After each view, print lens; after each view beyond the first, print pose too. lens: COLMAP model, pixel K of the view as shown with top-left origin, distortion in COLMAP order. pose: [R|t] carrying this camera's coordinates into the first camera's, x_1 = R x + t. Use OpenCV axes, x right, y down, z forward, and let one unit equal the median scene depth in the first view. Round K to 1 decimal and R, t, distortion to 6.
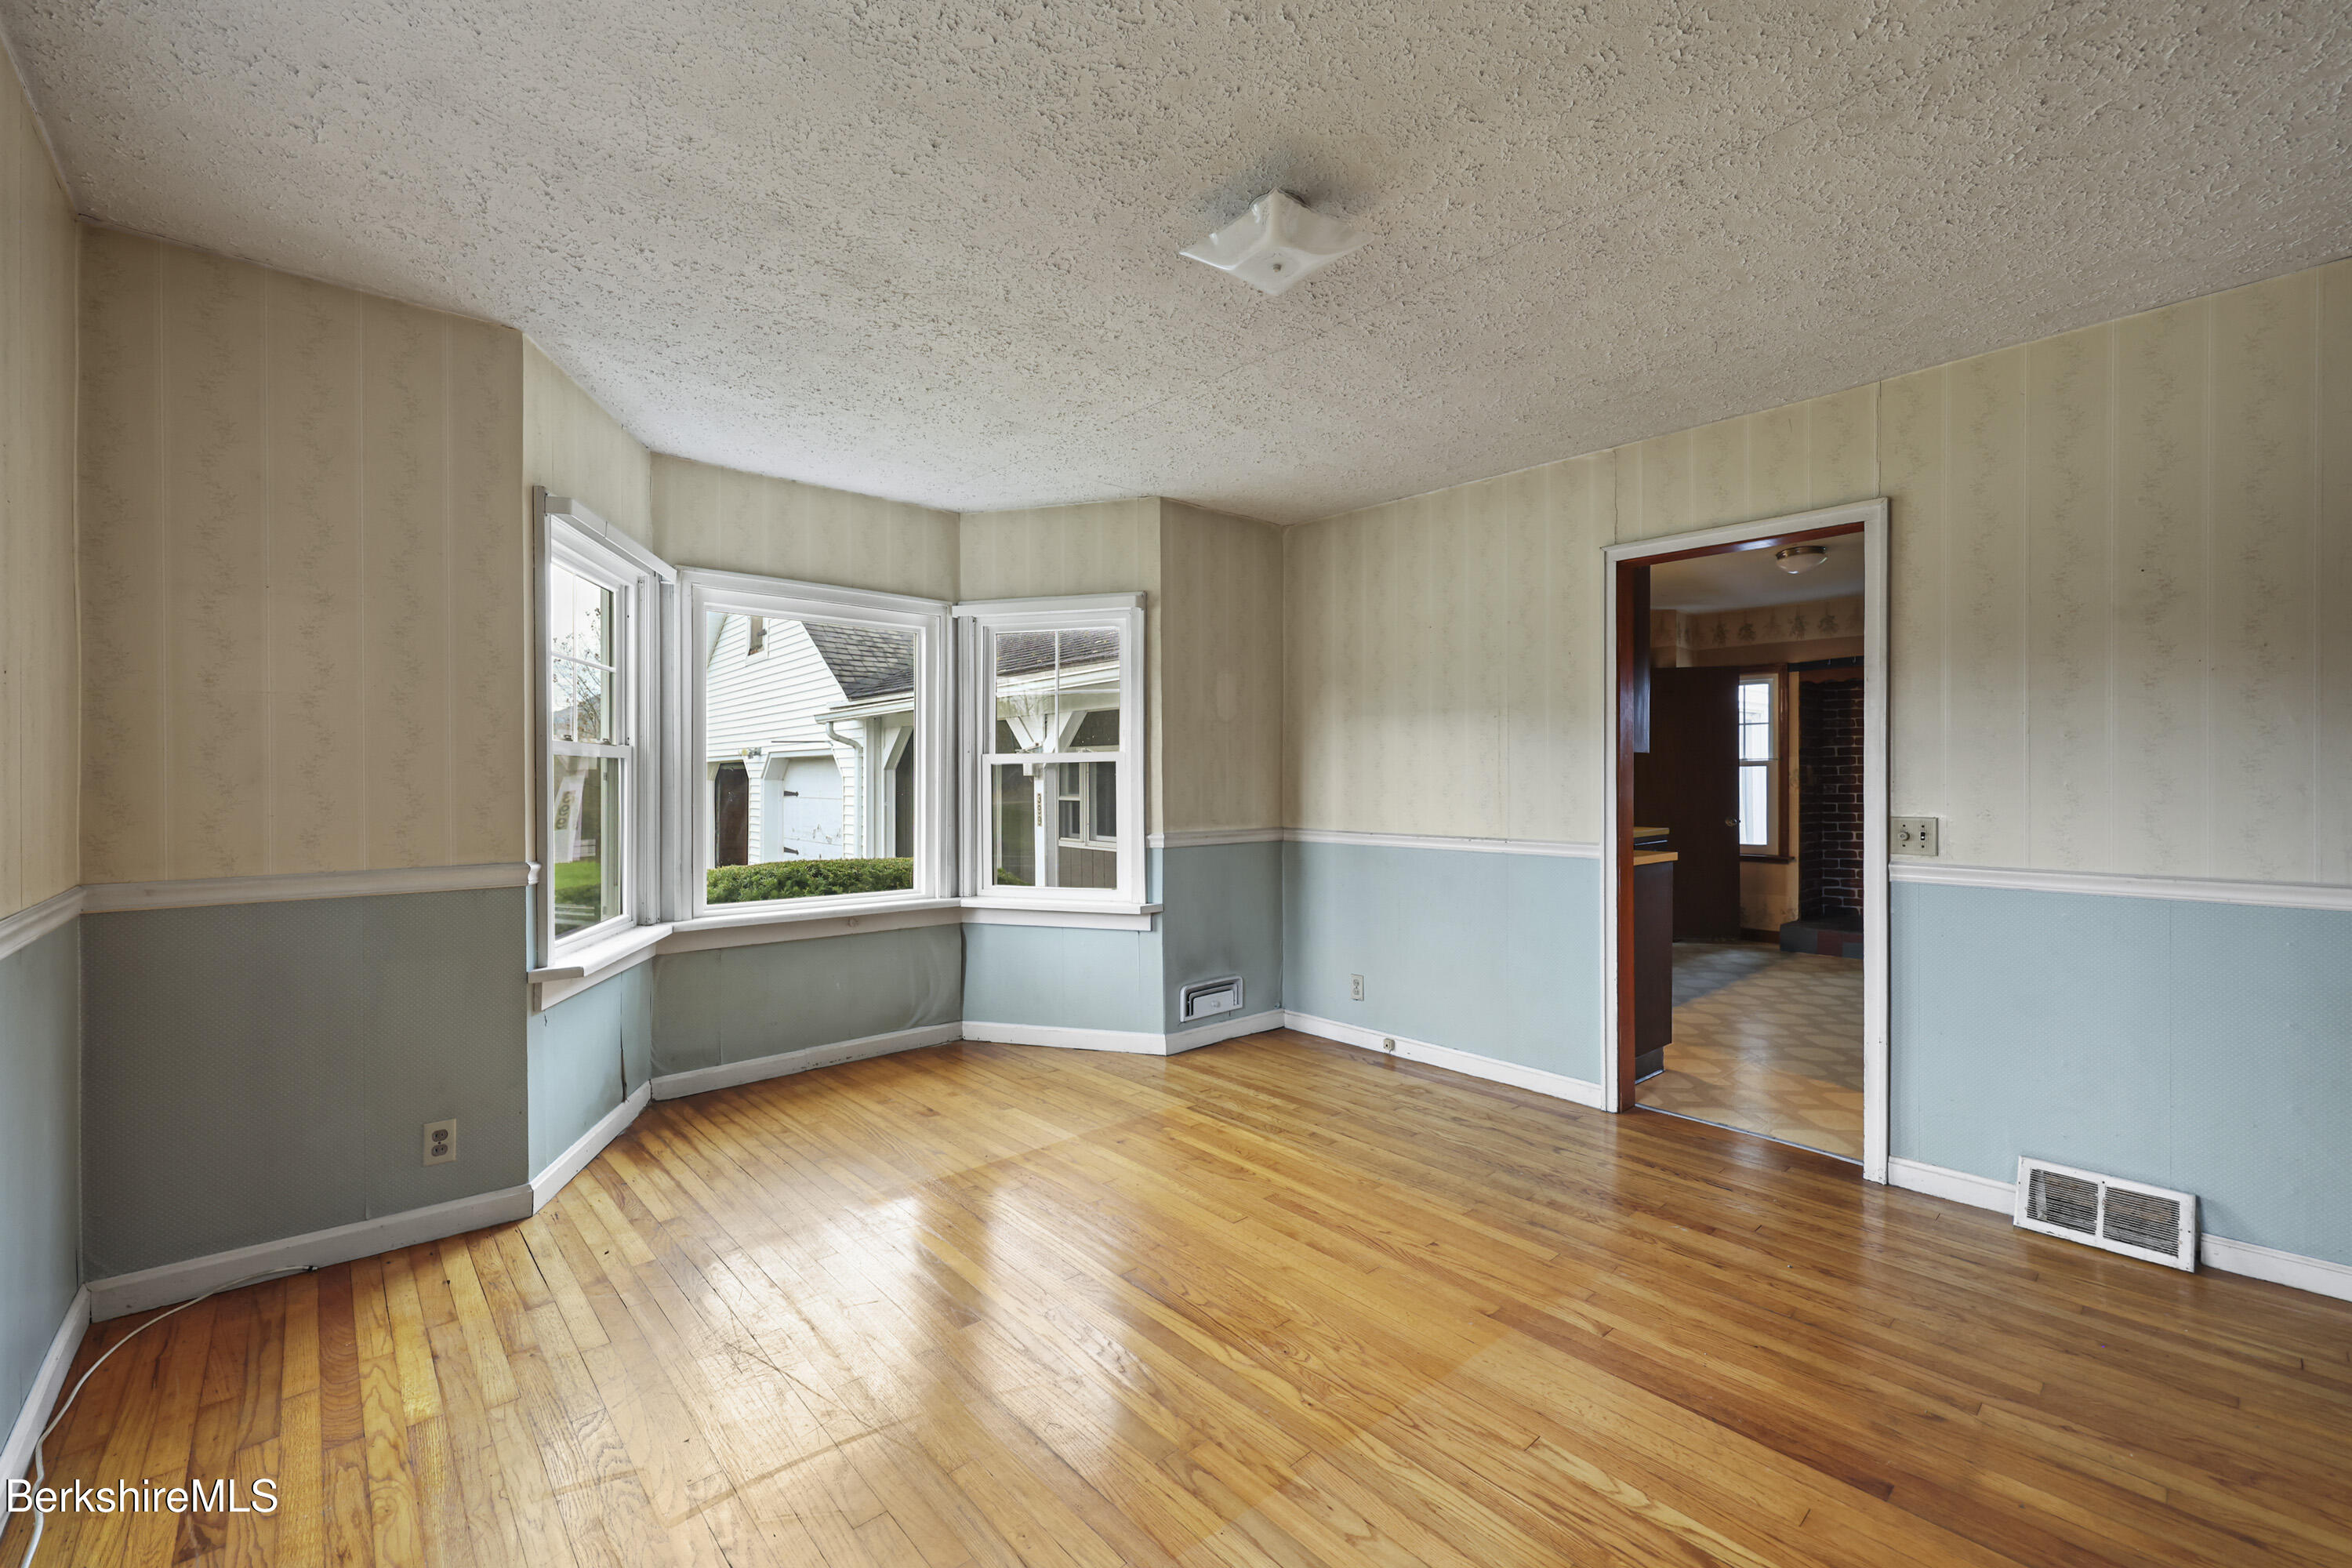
lens RADIAL K [[960.8, 0, 1181.7], [0, 960.8, 781.1], [0, 0, 1]] dist [-0.000761, -0.000058]
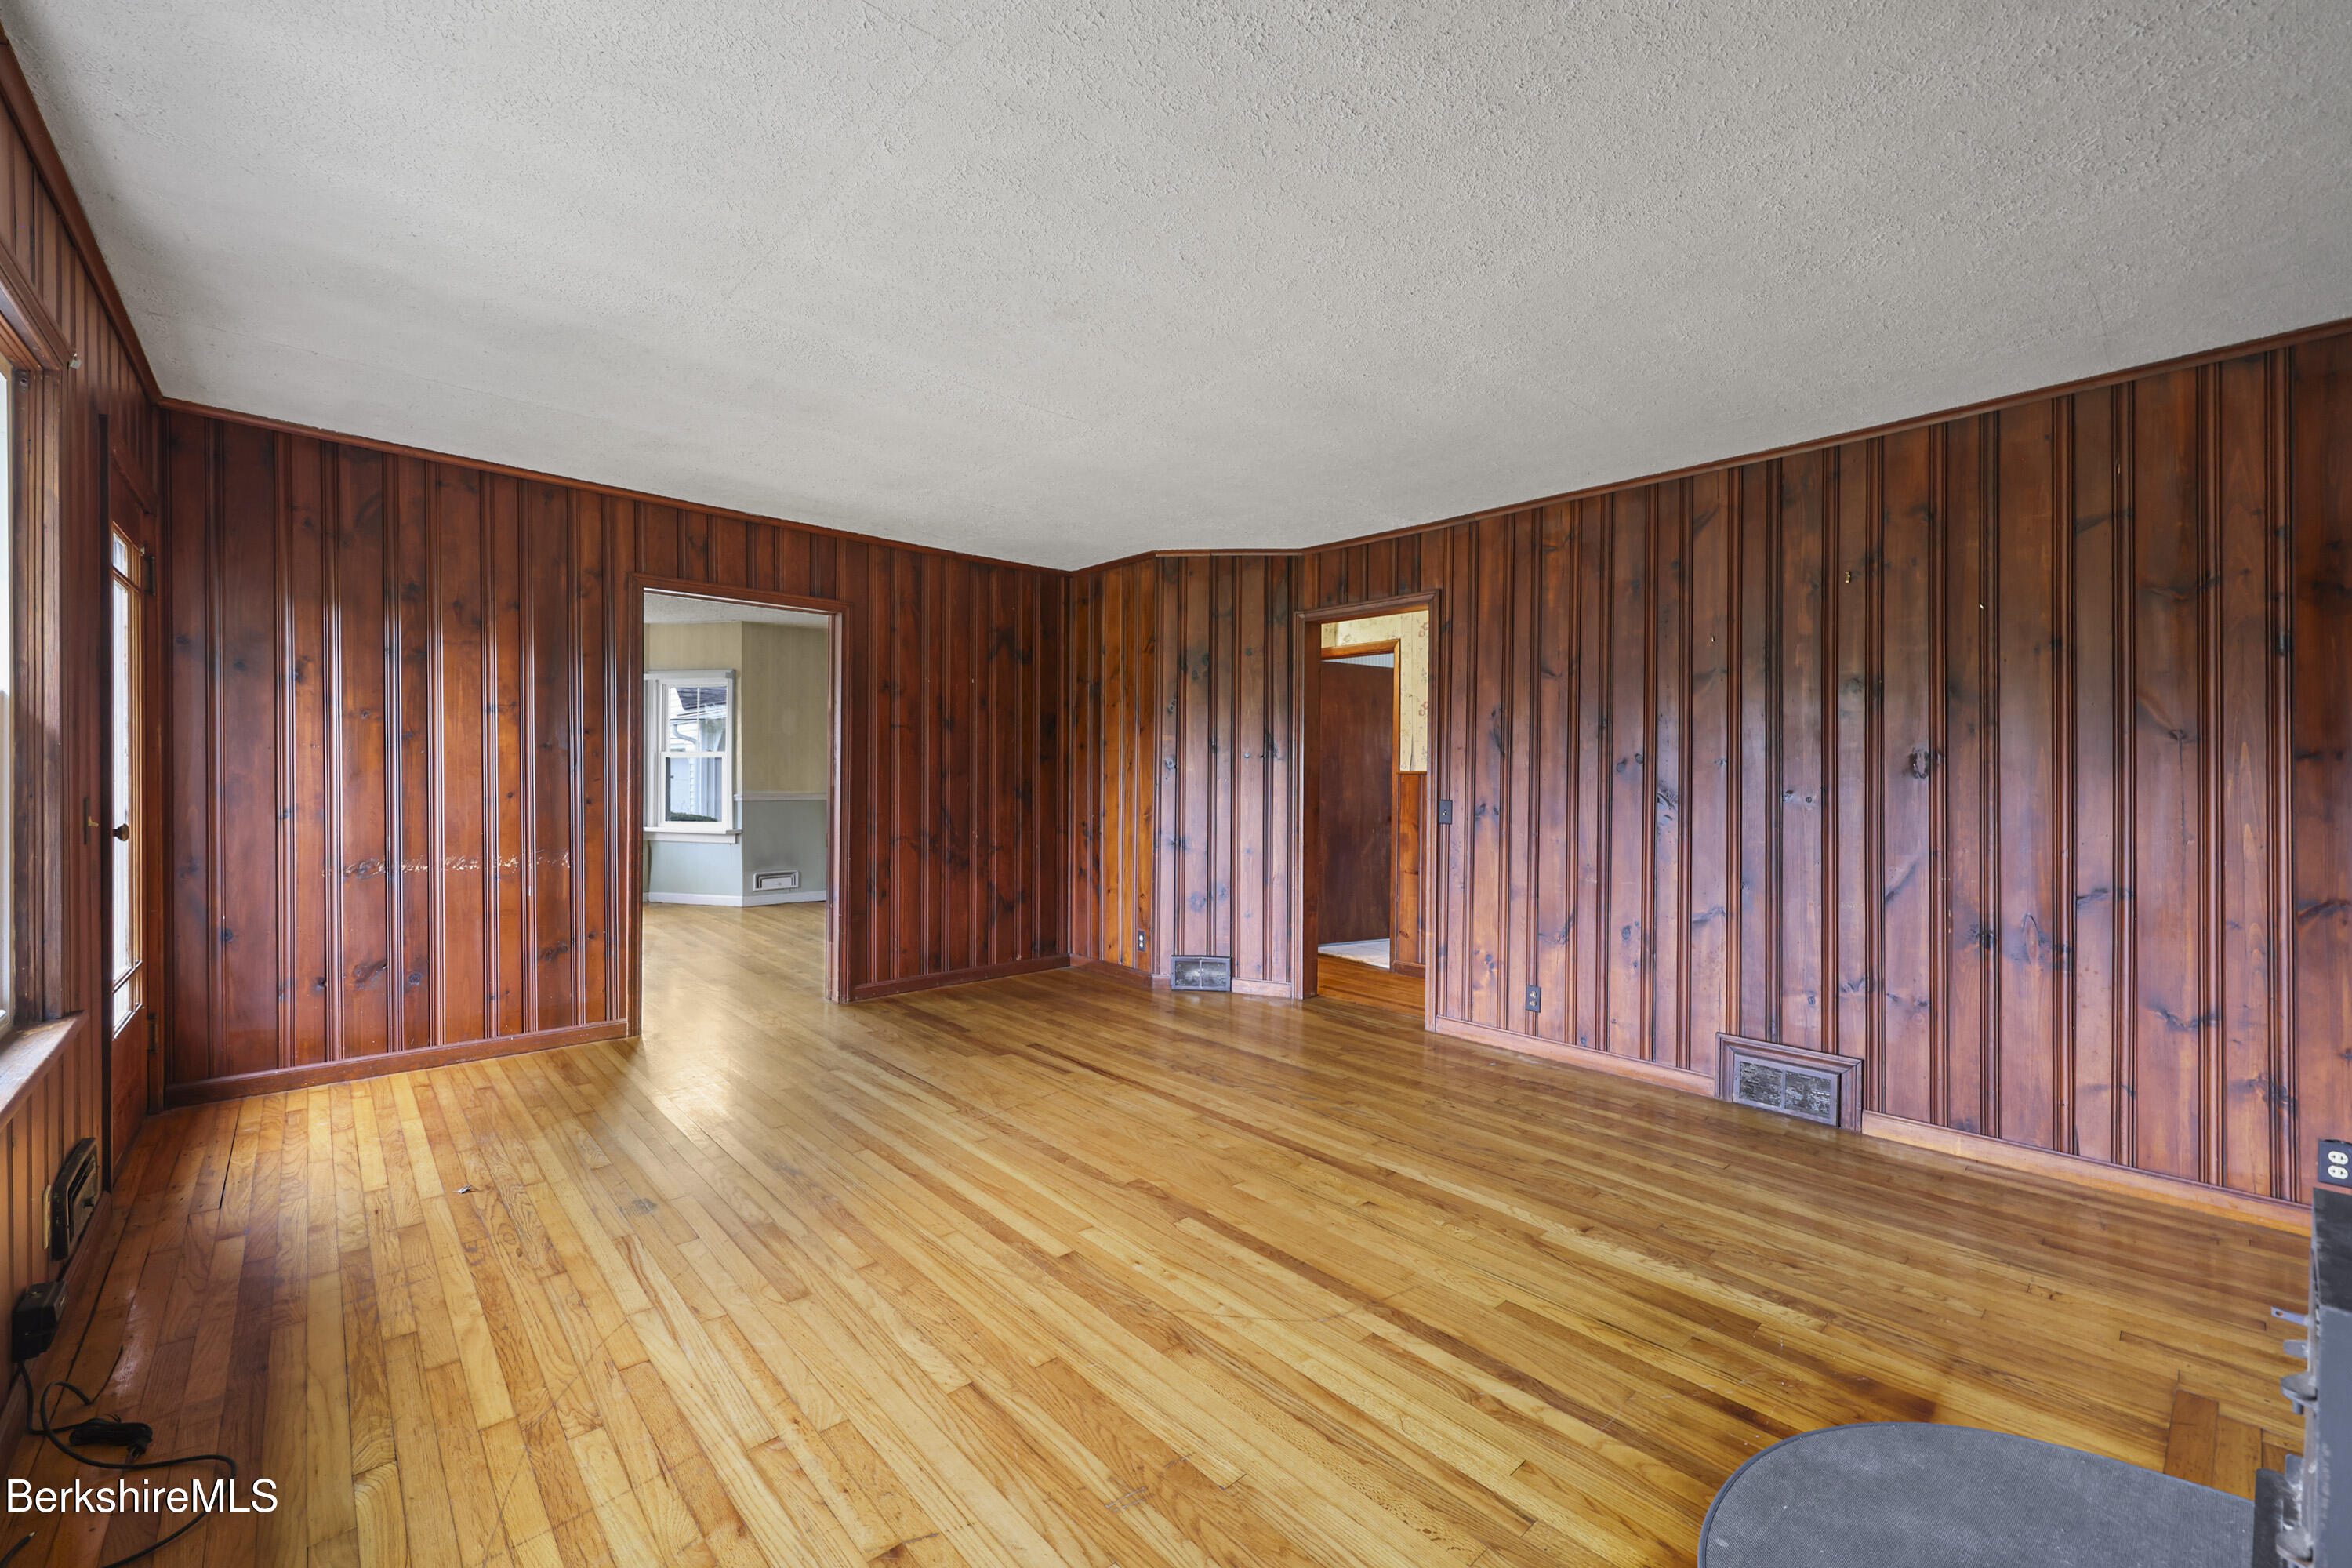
lens RADIAL K [[960.8, 0, 1181.7], [0, 960.8, 781.1], [0, 0, 1]] dist [-0.000761, -0.000058]
pose [[0.999913, 0.012707, 0.003508, 1.256592], [-0.012736, 0.999885, 0.008237, 0.003103], [-0.003403, -0.008281, 0.999960, -1.376202]]
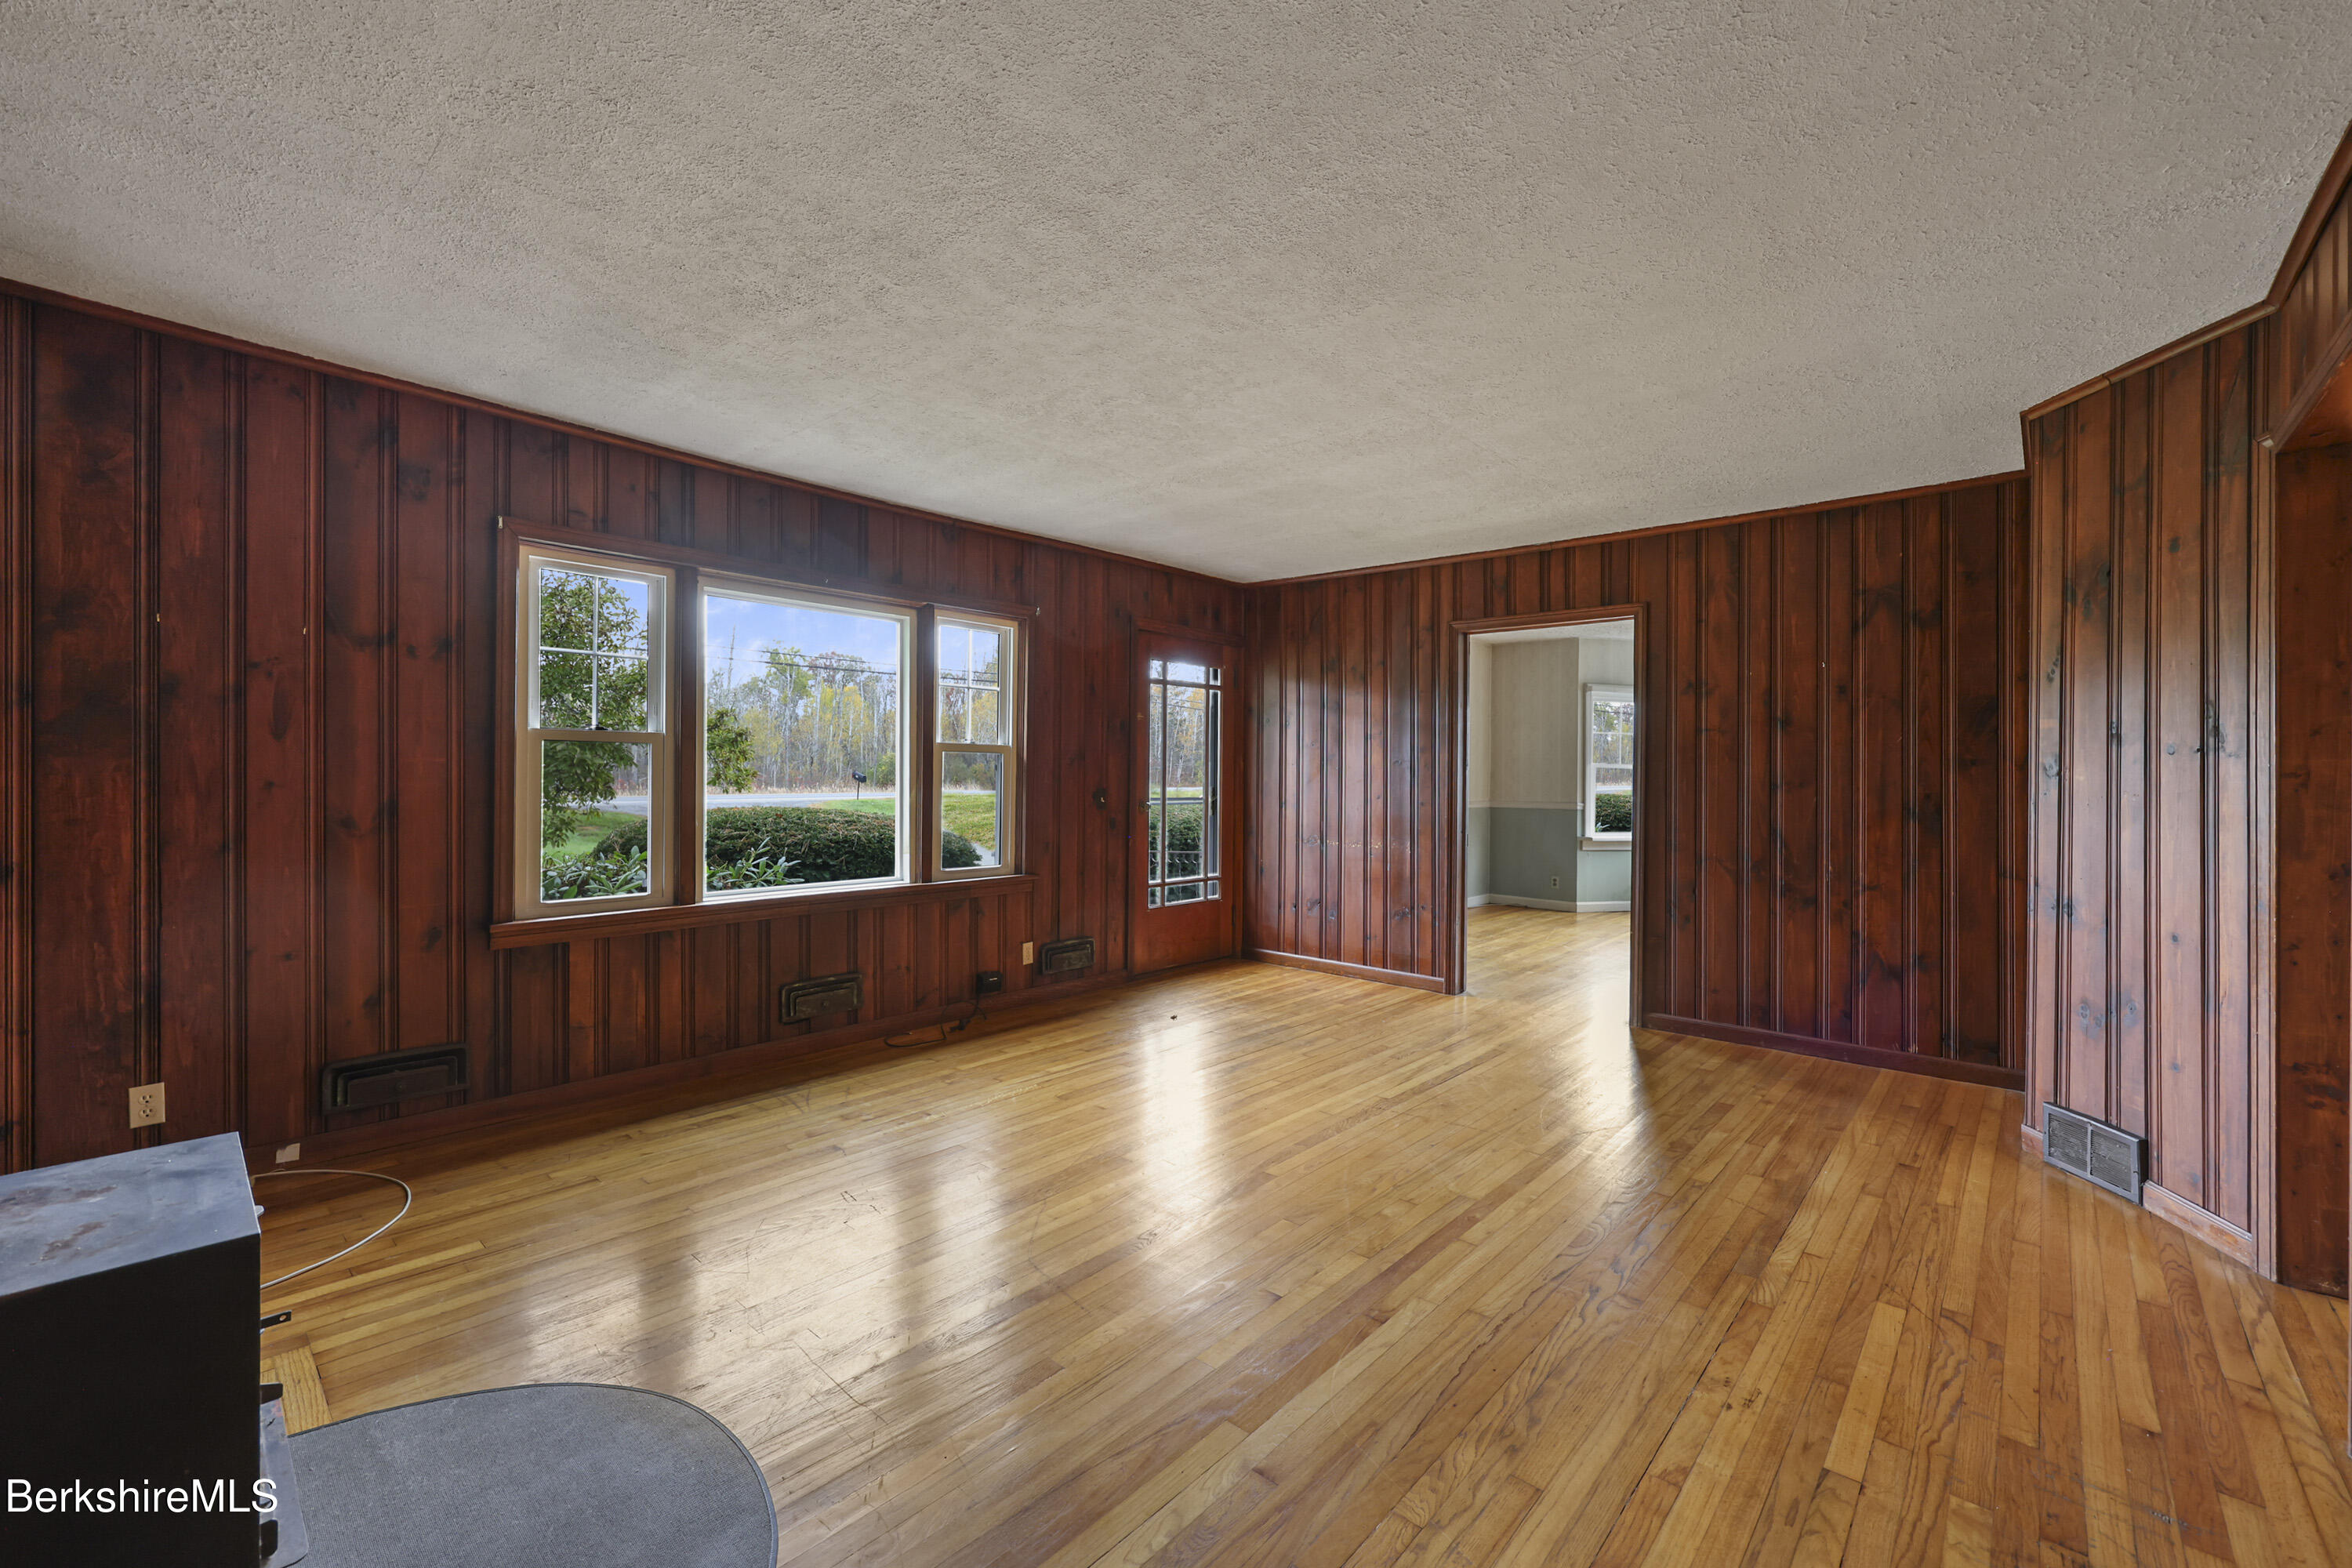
lens RADIAL K [[960.8, 0, 1181.7], [0, 960.8, 781.1], [0, 0, 1]] dist [-0.000761, -0.000058]
pose [[0.102203, 0.008778, -0.994725, 2.196684], [-0.012421, 0.999894, 0.007547, 0.003392], [0.994686, 0.011584, 0.102302, -0.599651]]
